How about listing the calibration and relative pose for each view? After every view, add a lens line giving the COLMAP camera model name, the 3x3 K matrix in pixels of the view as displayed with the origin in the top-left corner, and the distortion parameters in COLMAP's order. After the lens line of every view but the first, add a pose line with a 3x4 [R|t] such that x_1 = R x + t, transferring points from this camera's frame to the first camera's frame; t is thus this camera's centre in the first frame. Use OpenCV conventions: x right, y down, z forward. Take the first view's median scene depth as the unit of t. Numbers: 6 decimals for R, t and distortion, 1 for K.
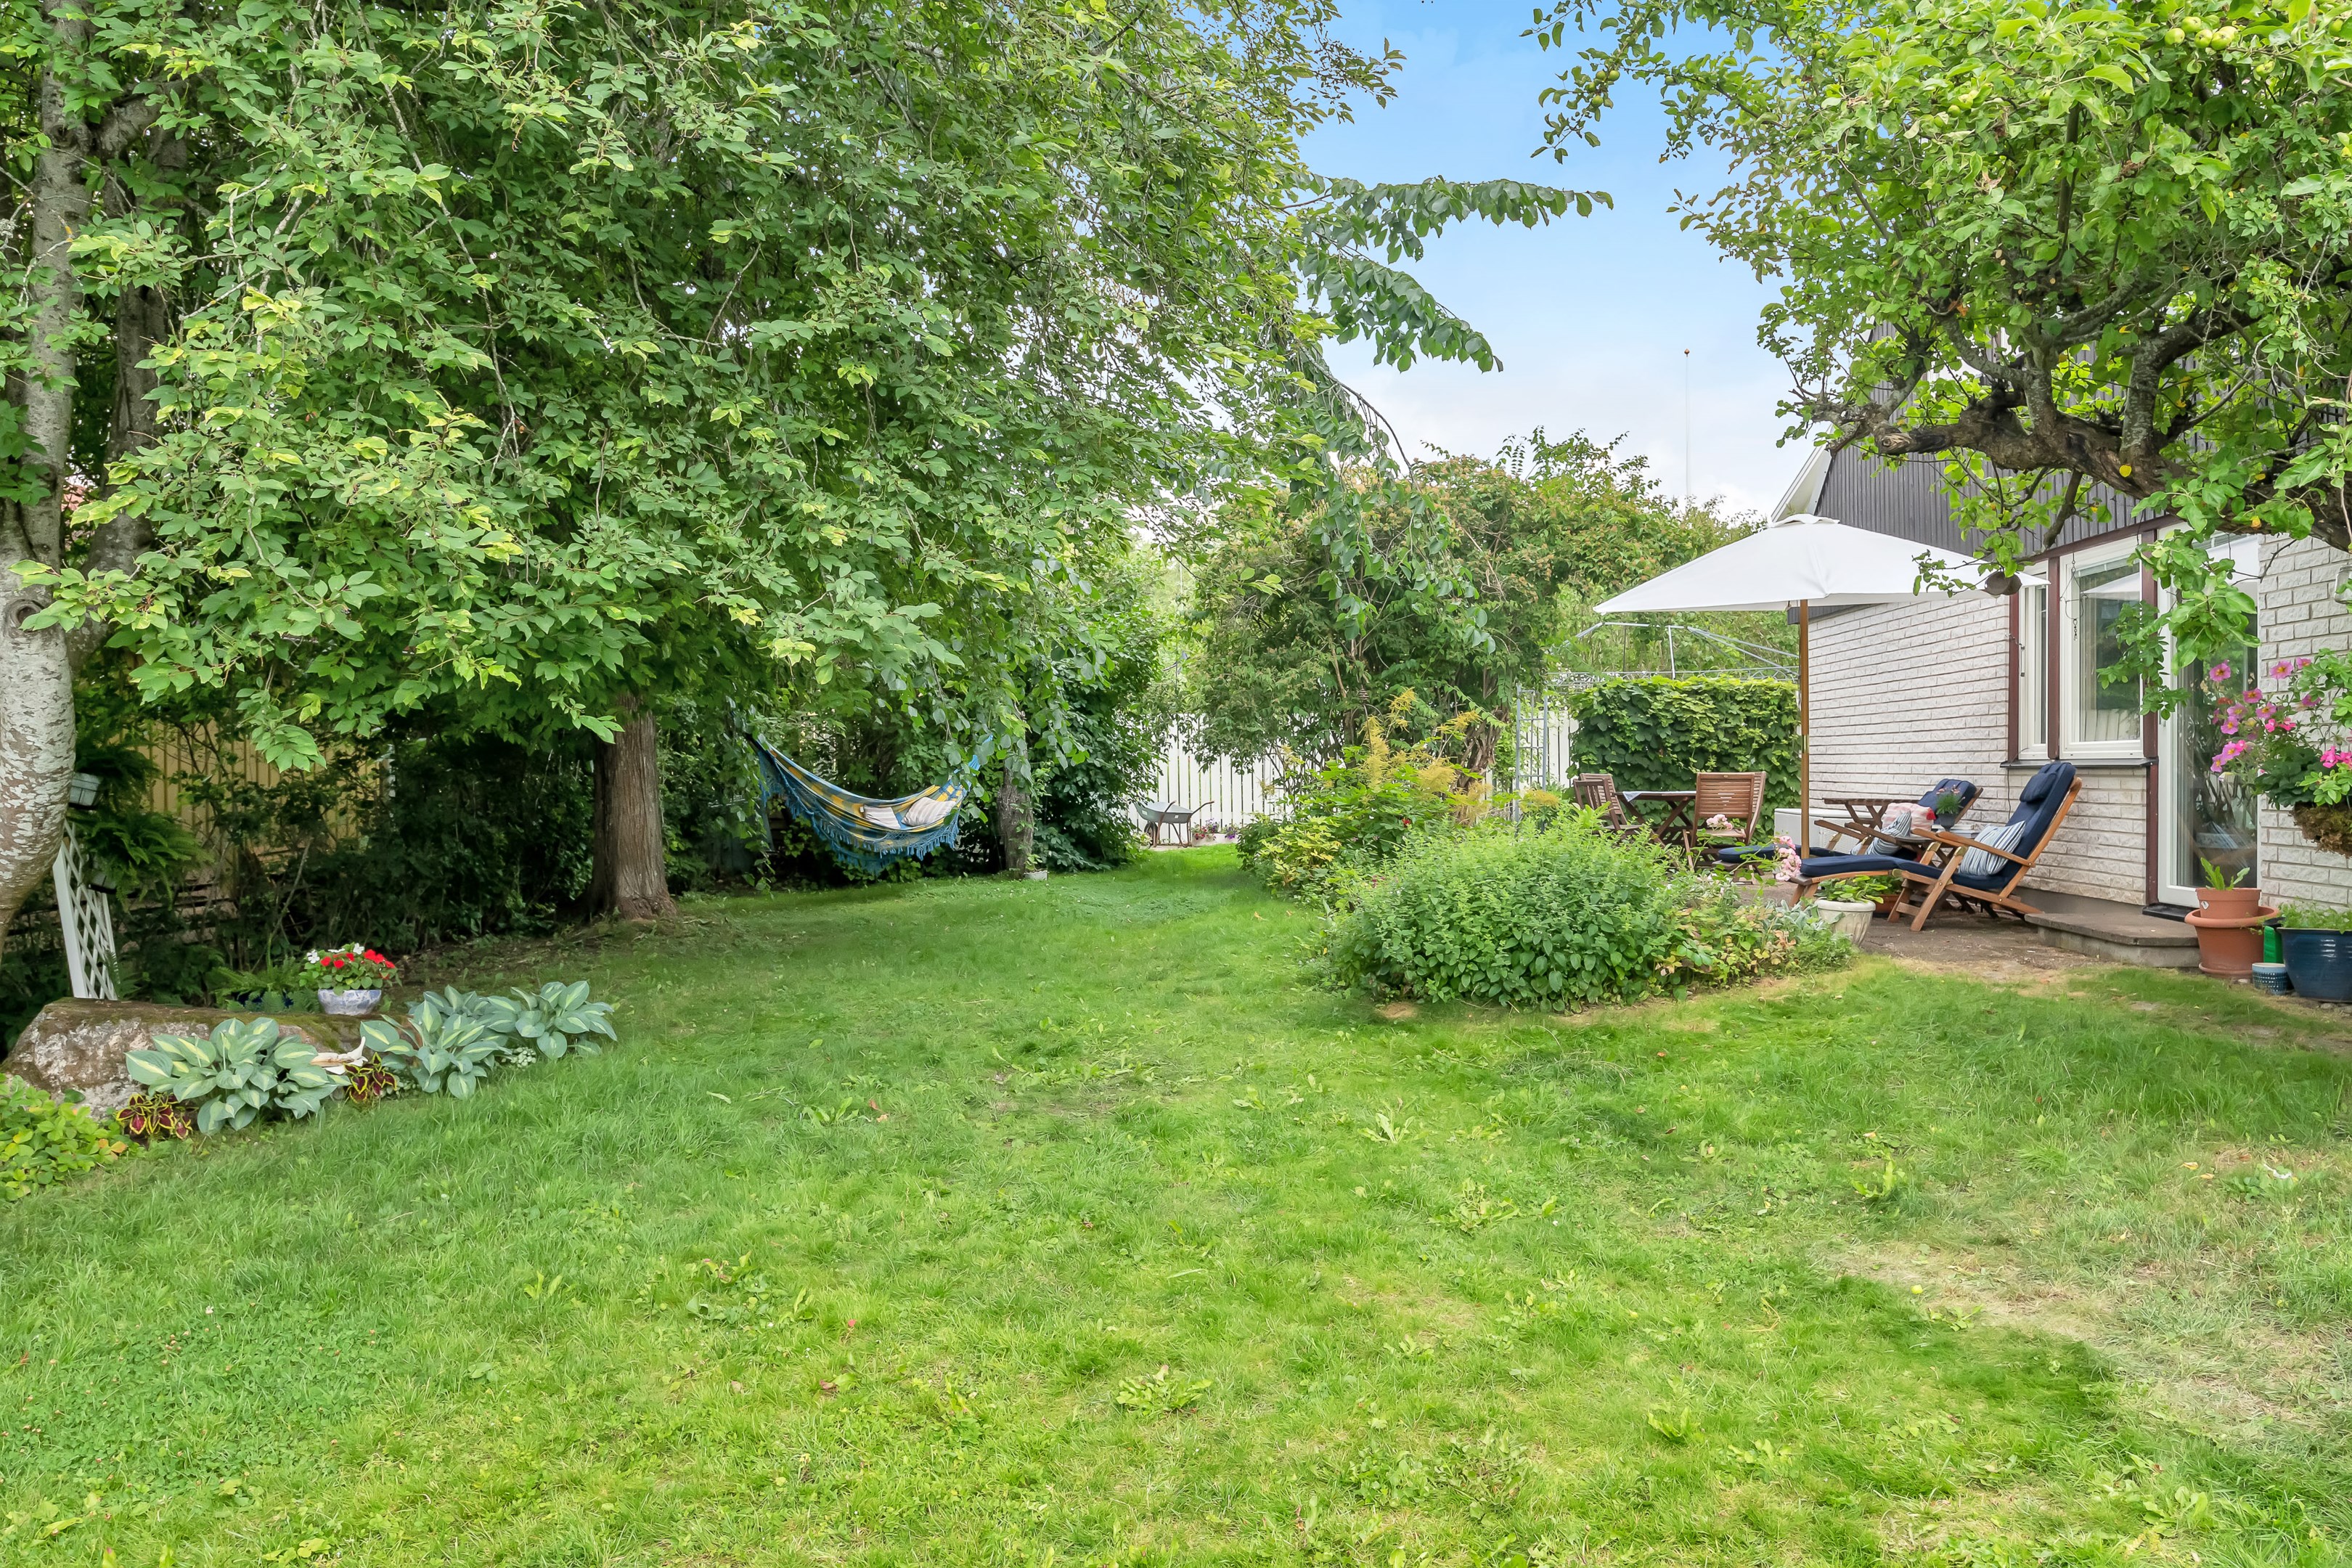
lens RADIAL K [[1692.4, 0, 1184.9], [0, 1692.4, 786.2], [0, 0, 1]] dist [0.005885, 0.001716]
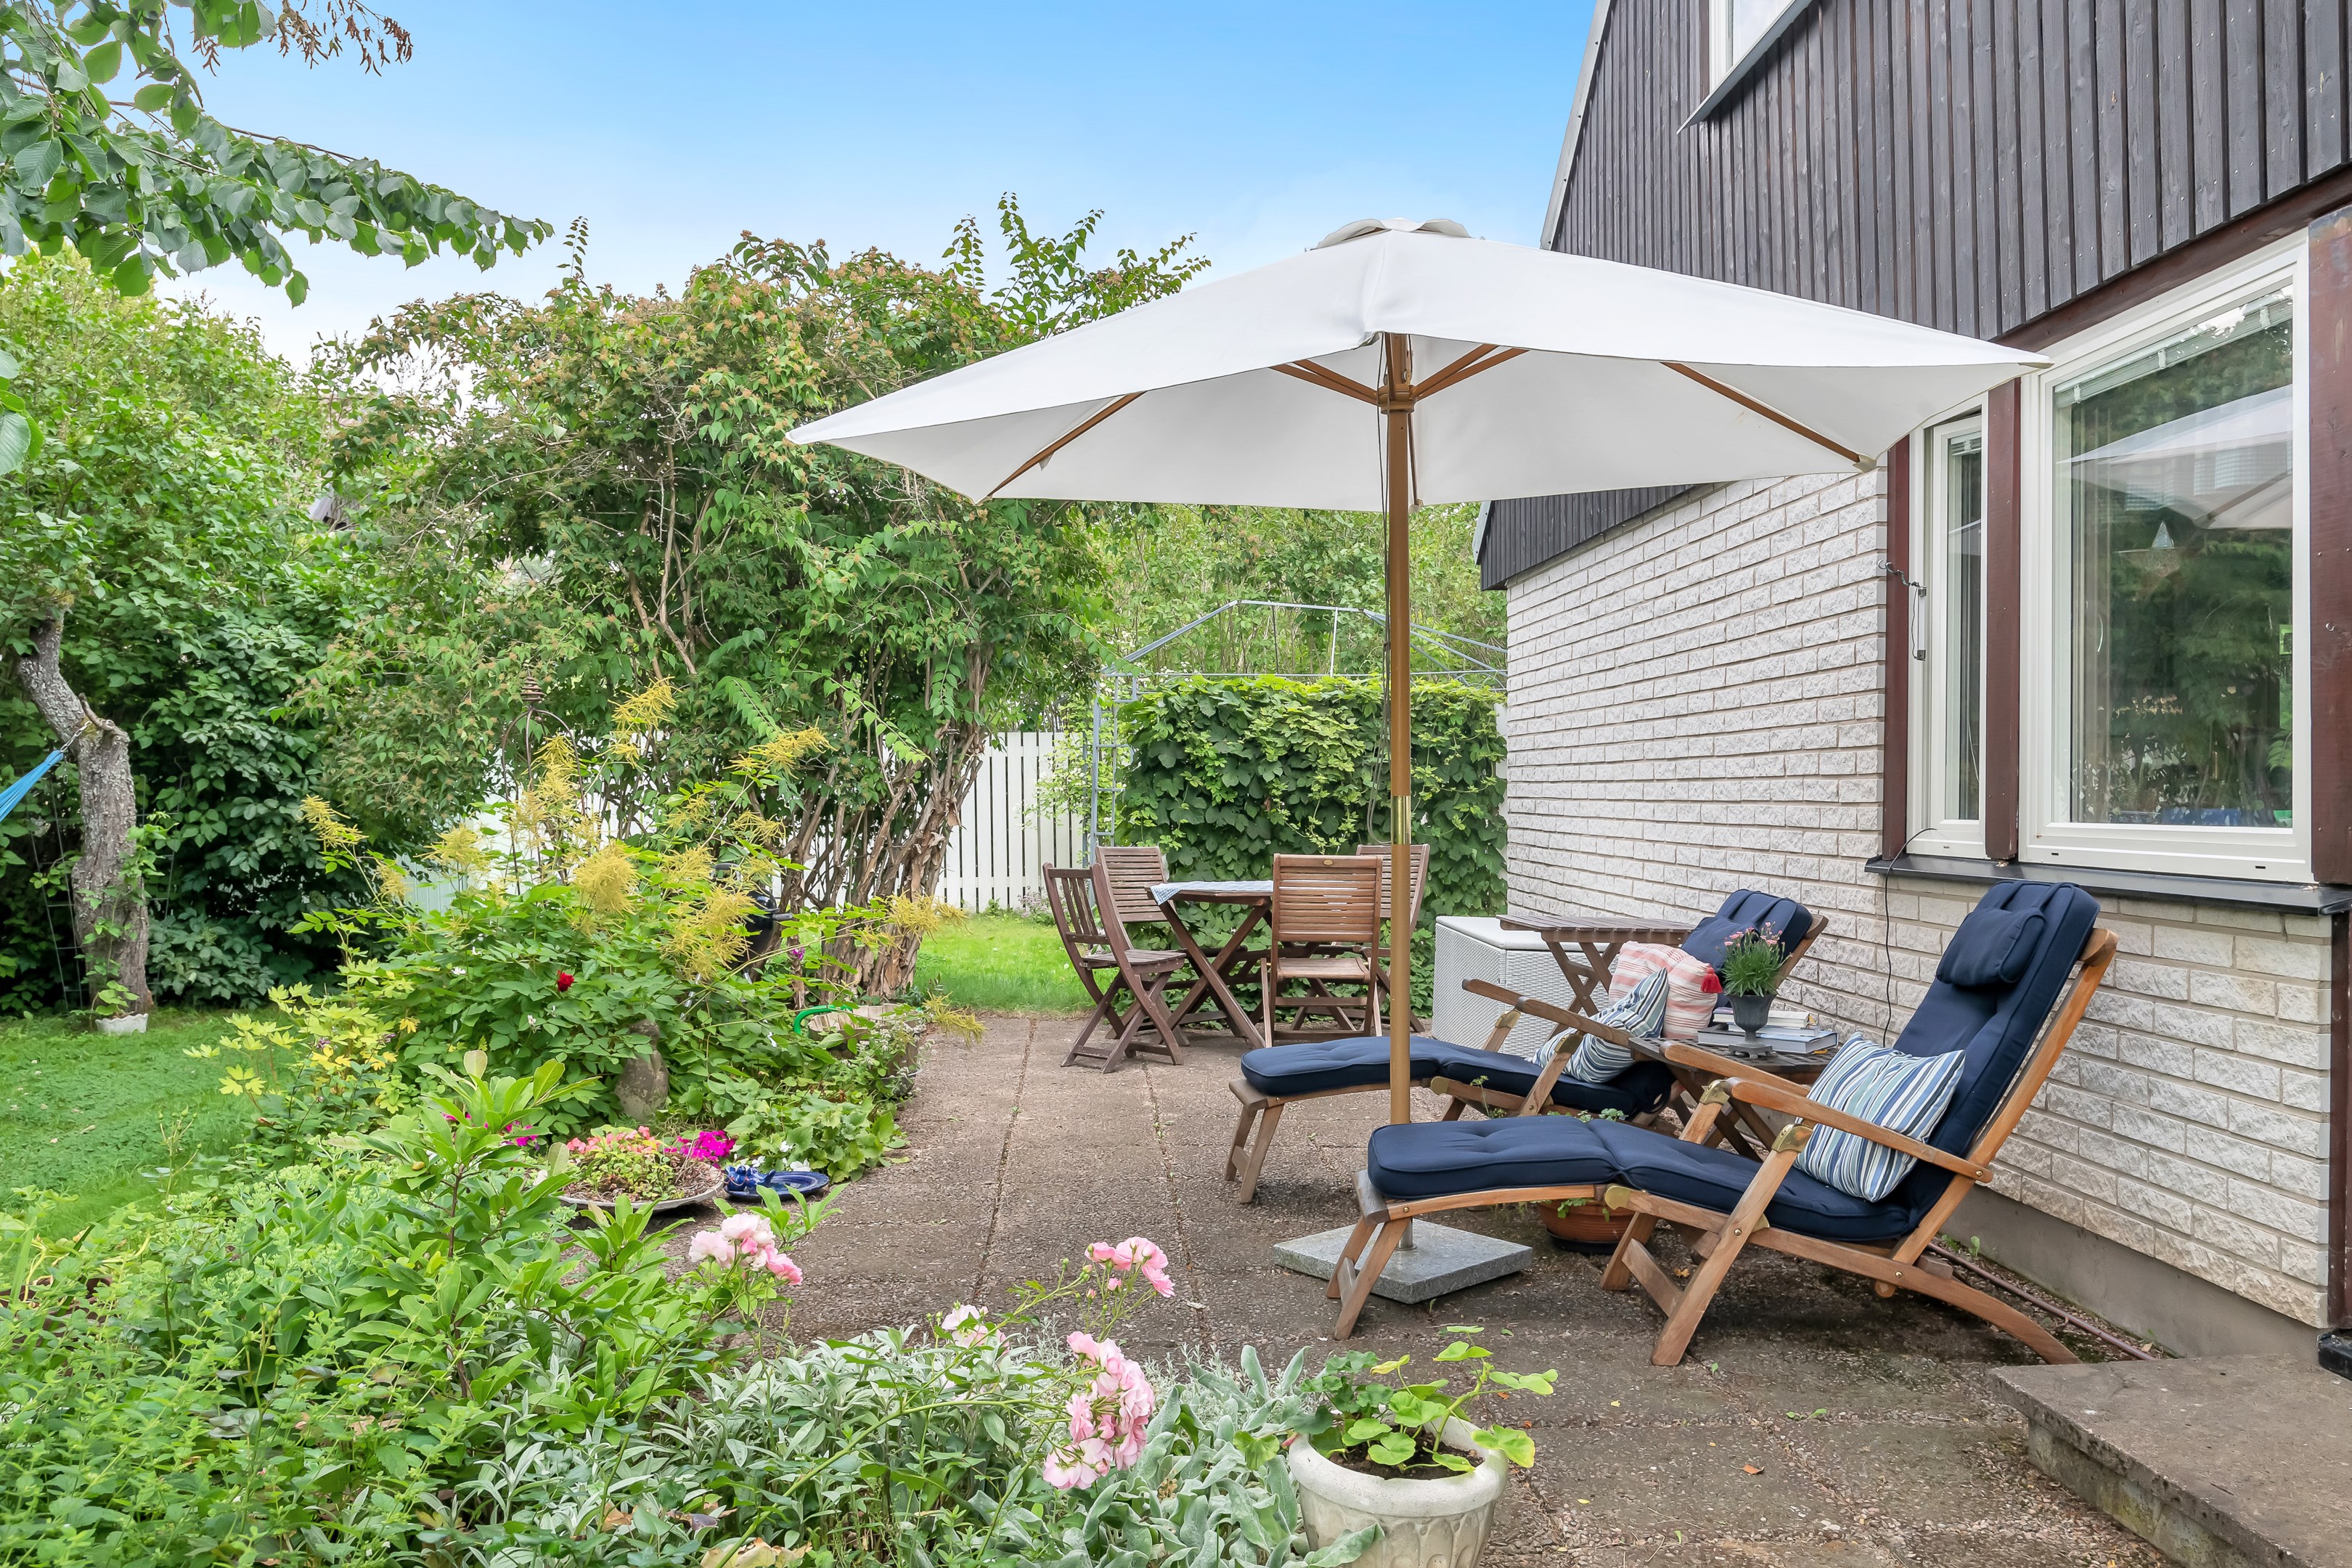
lens RADIAL K [[1720.8, 0, 1169.2], [0, 1720.8, 780.7], [0, 0, 1]] dist [-0.002277, -0.000082]
pose [[0.994202, 0.009394, 0.107116, 0.239539], [-0.007600, 0.999824, -0.017138, -0.023452], [-0.107259, 0.016224, 0.994099, 0.542173]]
